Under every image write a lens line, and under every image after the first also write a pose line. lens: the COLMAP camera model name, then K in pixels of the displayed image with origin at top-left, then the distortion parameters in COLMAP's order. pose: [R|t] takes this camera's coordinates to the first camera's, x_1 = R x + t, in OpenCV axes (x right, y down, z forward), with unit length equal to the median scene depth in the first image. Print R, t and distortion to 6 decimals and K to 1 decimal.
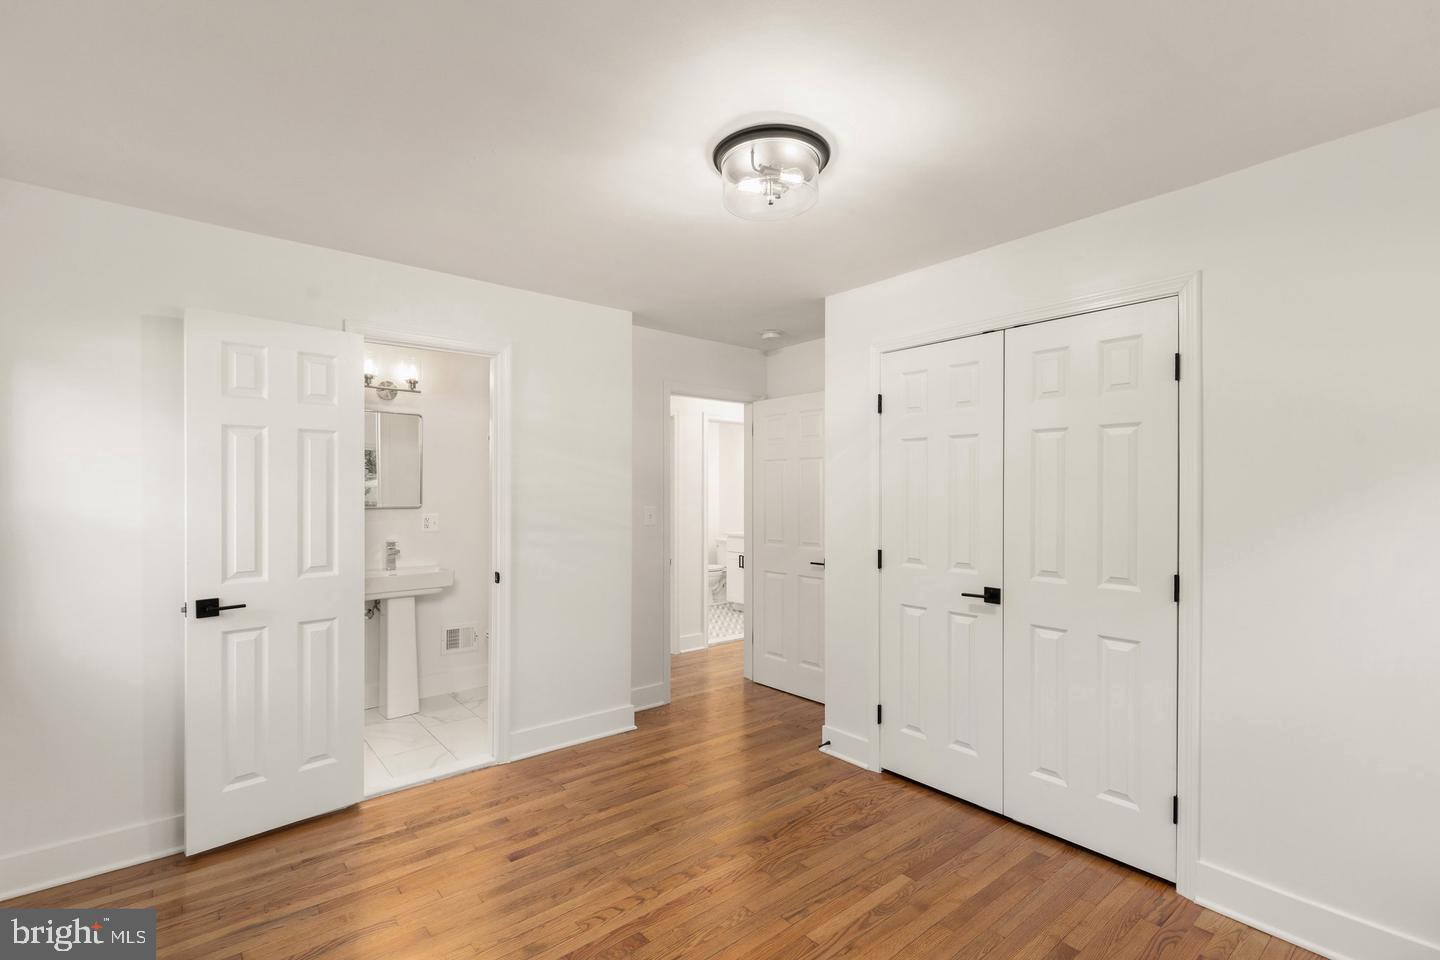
lens RADIAL K [[654.5, 0, 725.8], [0, 654.5, 487.3], [0, 0, 1]] dist [-0.005171, 0.000045]
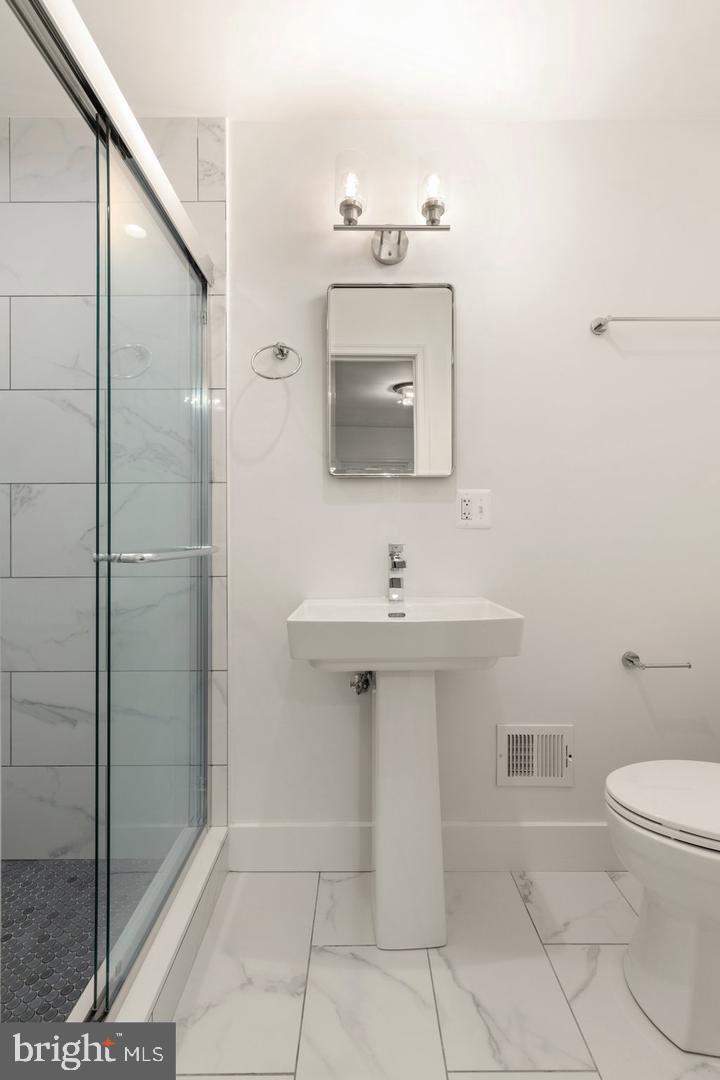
lens RADIAL K [[490.9, 0, 361.1], [0, 490.9, 534.9], [0, 0, 1]] dist [-0.005171, 0.000045]
pose [[0.776852, -0.004501, -0.629667, -0.286441], [0.010958, 0.999920, 0.006372, 0.070023], [0.629588, -0.011850, 0.776839, 0.662252]]
